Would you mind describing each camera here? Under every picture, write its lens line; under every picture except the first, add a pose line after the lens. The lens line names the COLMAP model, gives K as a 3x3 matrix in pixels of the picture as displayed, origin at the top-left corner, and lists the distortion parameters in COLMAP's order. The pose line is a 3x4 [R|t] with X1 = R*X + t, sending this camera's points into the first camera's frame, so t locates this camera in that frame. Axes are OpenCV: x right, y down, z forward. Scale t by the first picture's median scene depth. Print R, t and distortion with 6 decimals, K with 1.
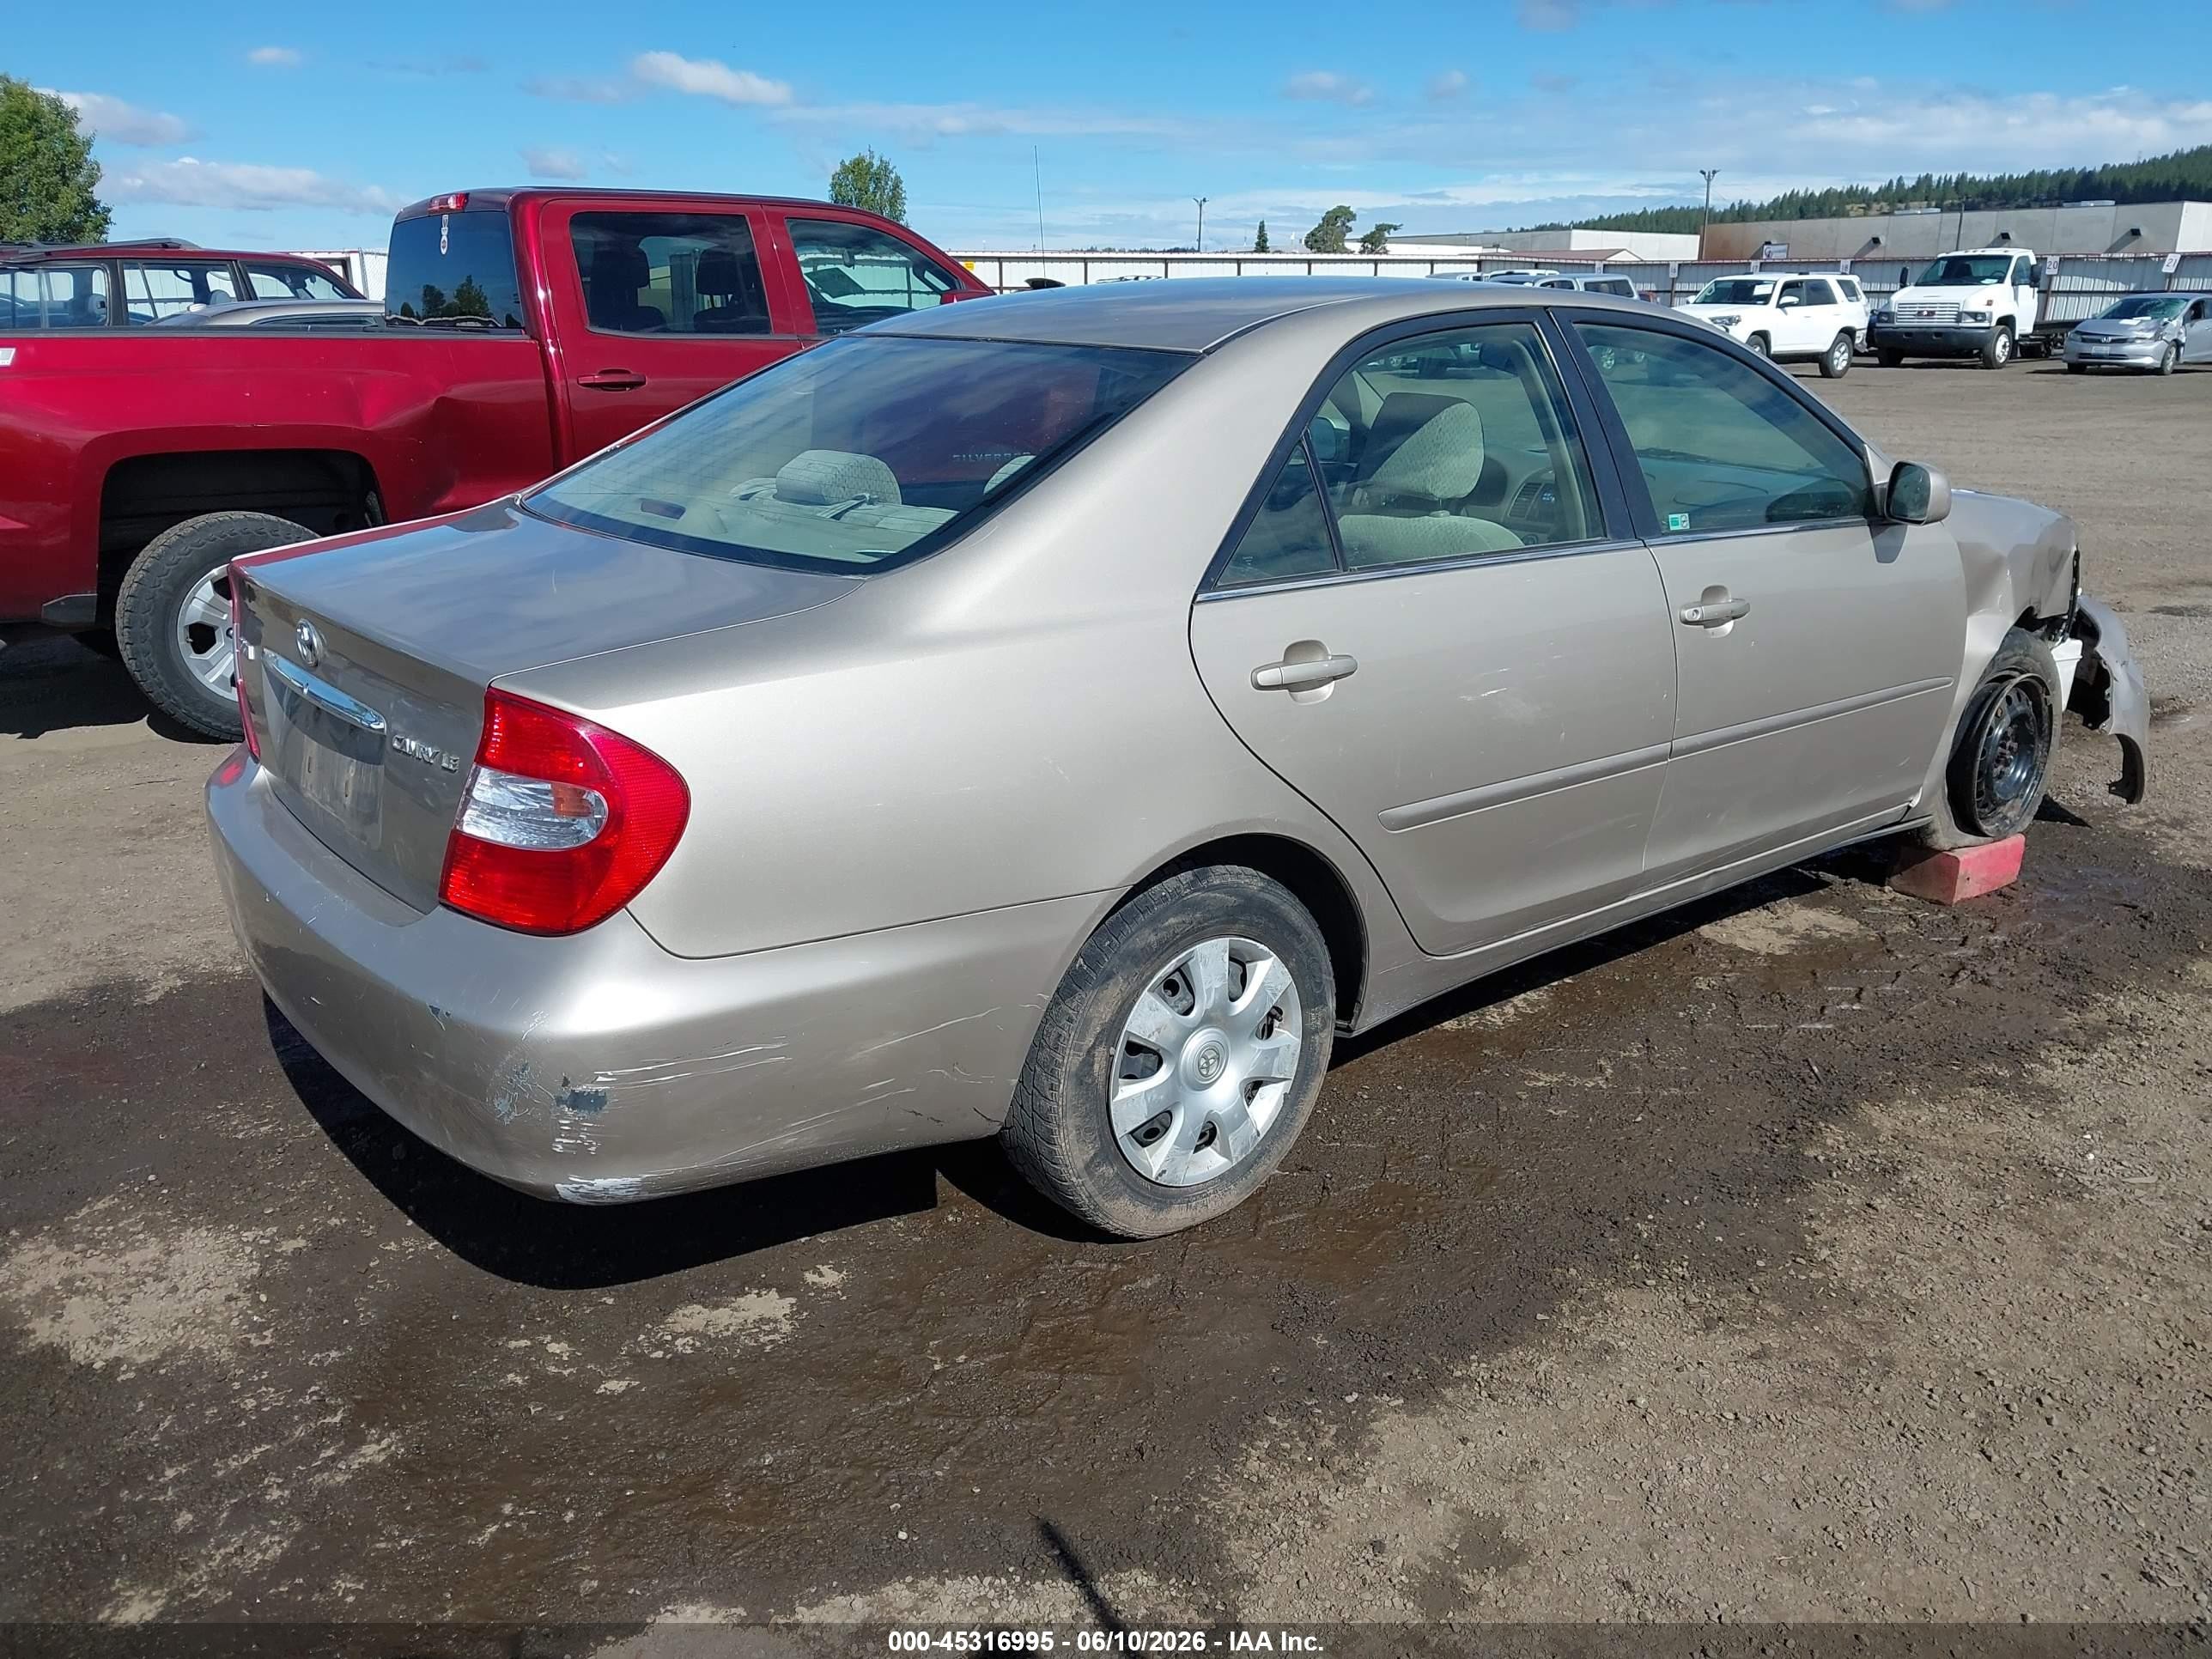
lens RADIAL K [[1693.4, 0, 1121.2], [0, 1693.4, 820.5], [0, 0, 1]] dist [0.029558, -0.035723]
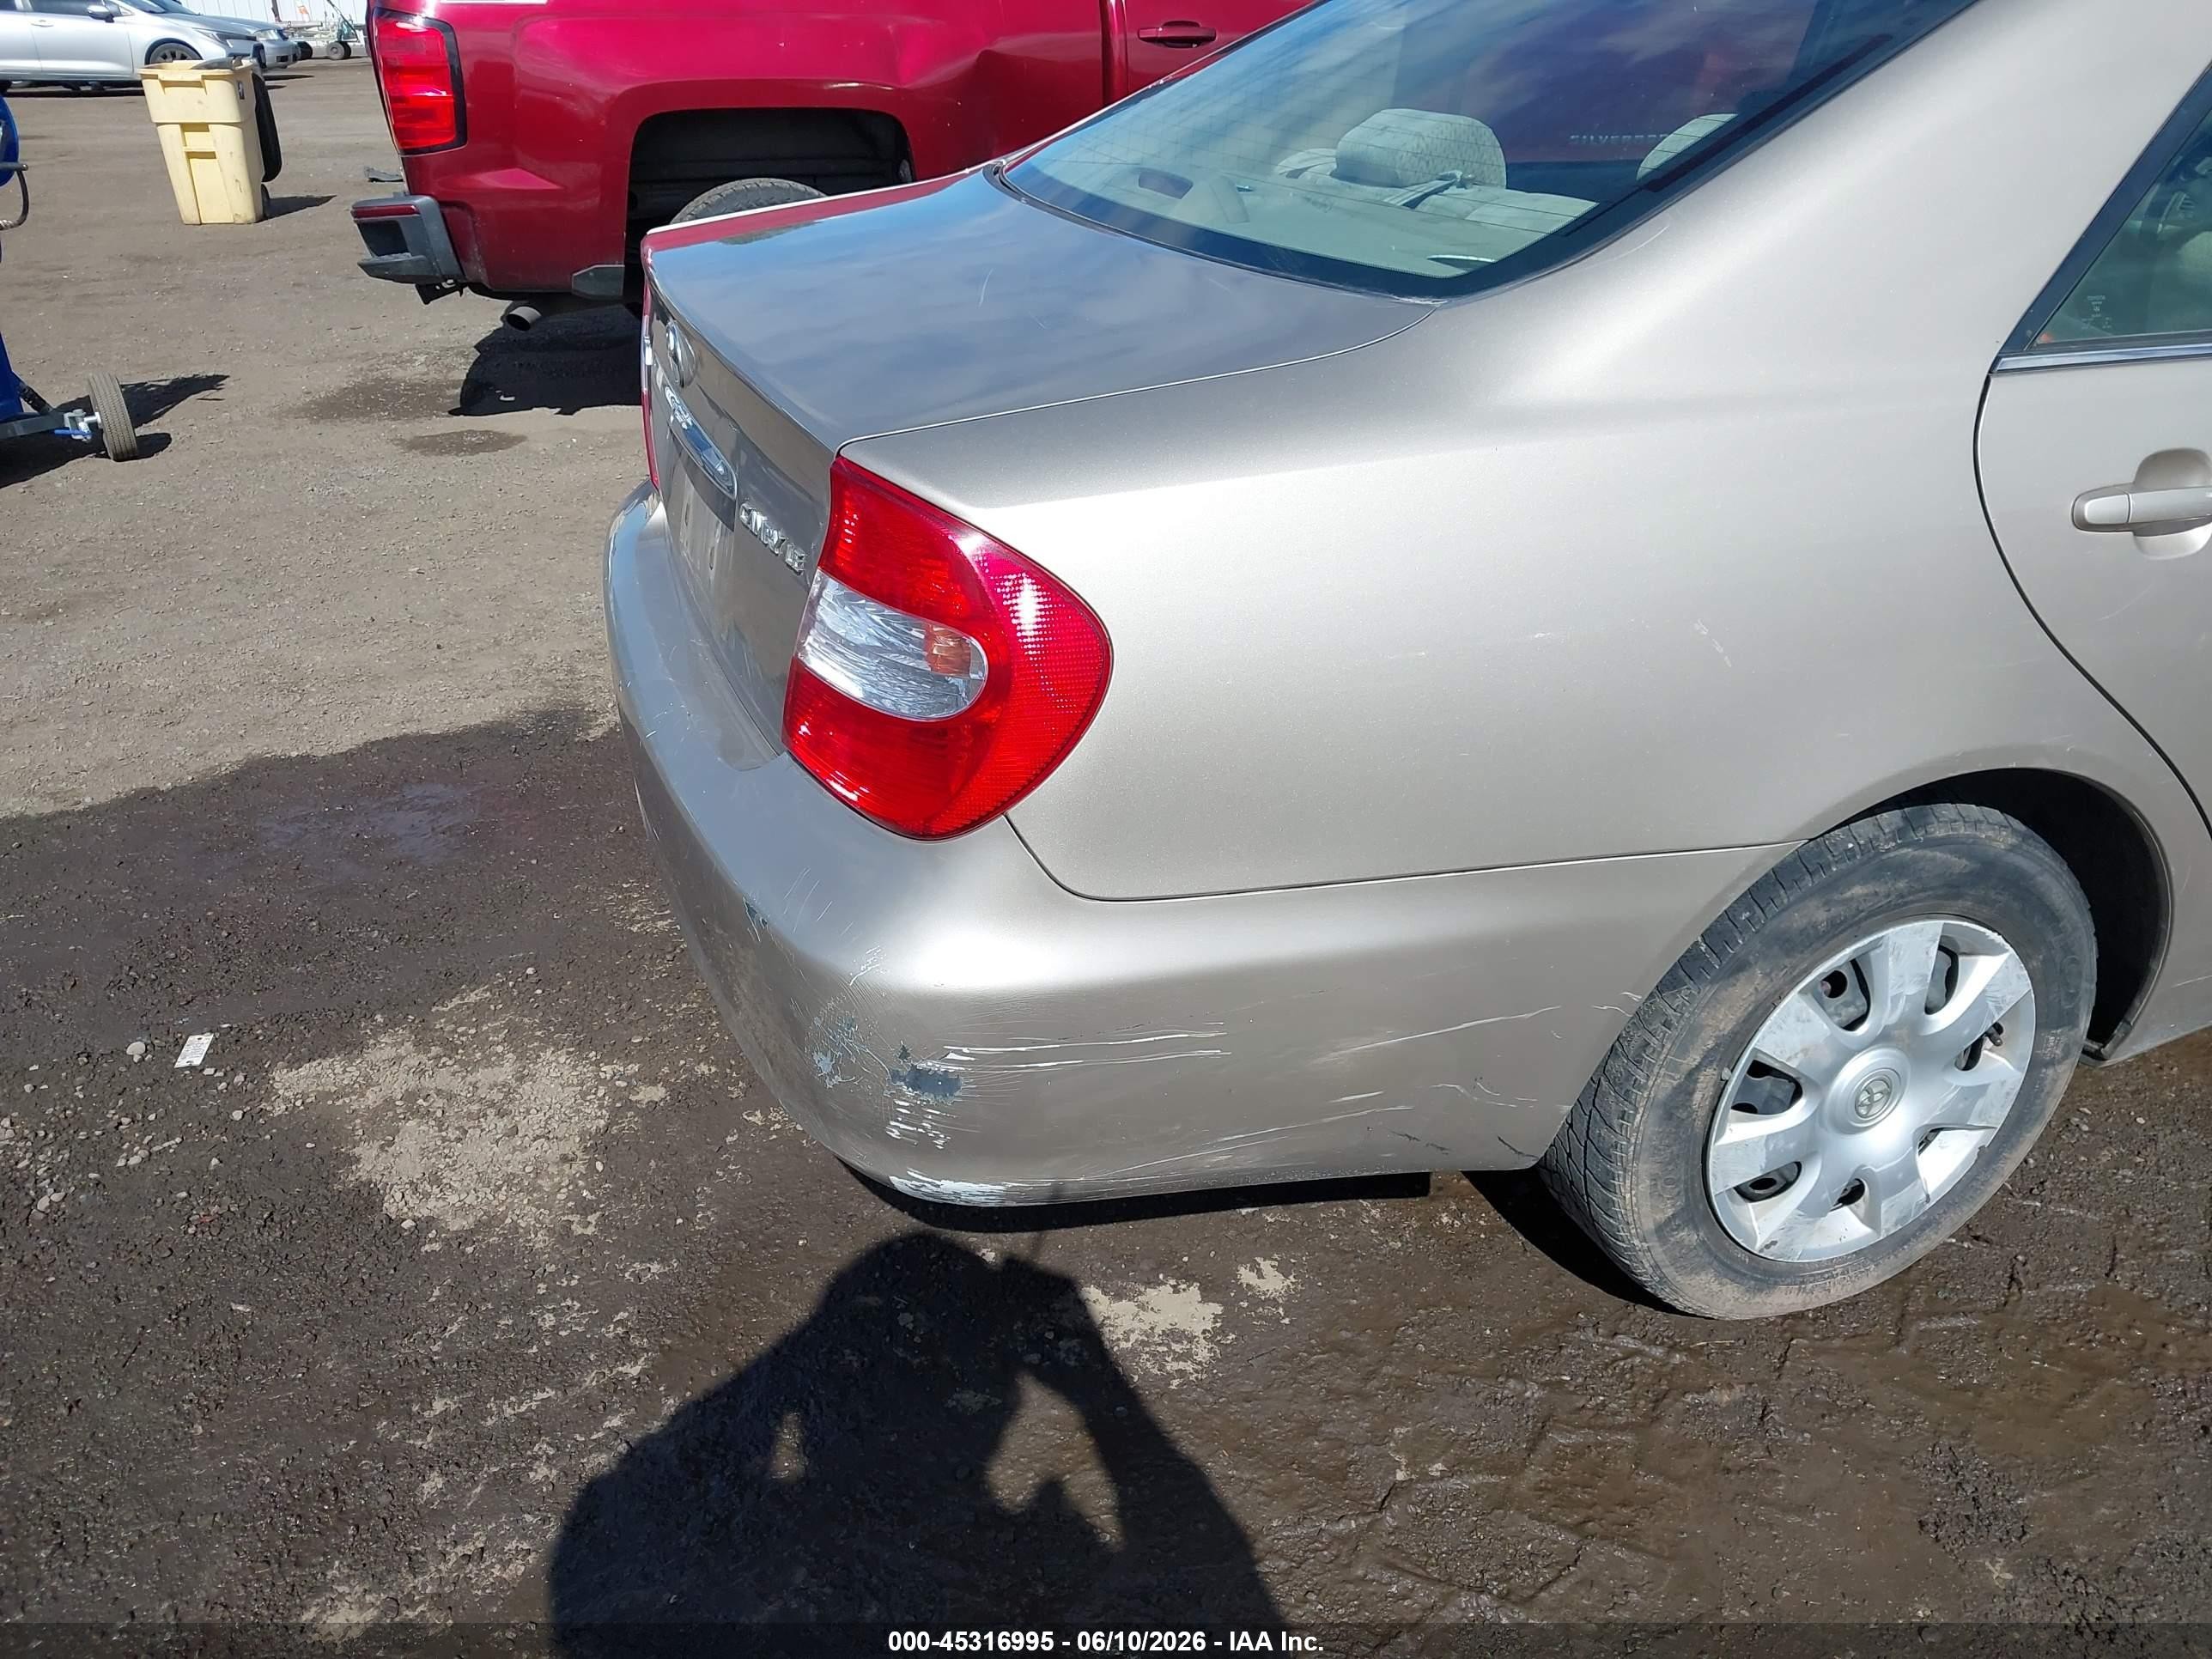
lens RADIAL K [[1693.4, 0, 1115.3], [0, 1693.4, 813.6], [0, 0, 1]] dist [0.029558, -0.035723]
pose [[0.944695, 0.143545, -0.294866, -0.048108], [-0.093943, 0.979889, 0.176047, -0.054055], [0.314207, -0.138610, 0.939181, 0.320338]]
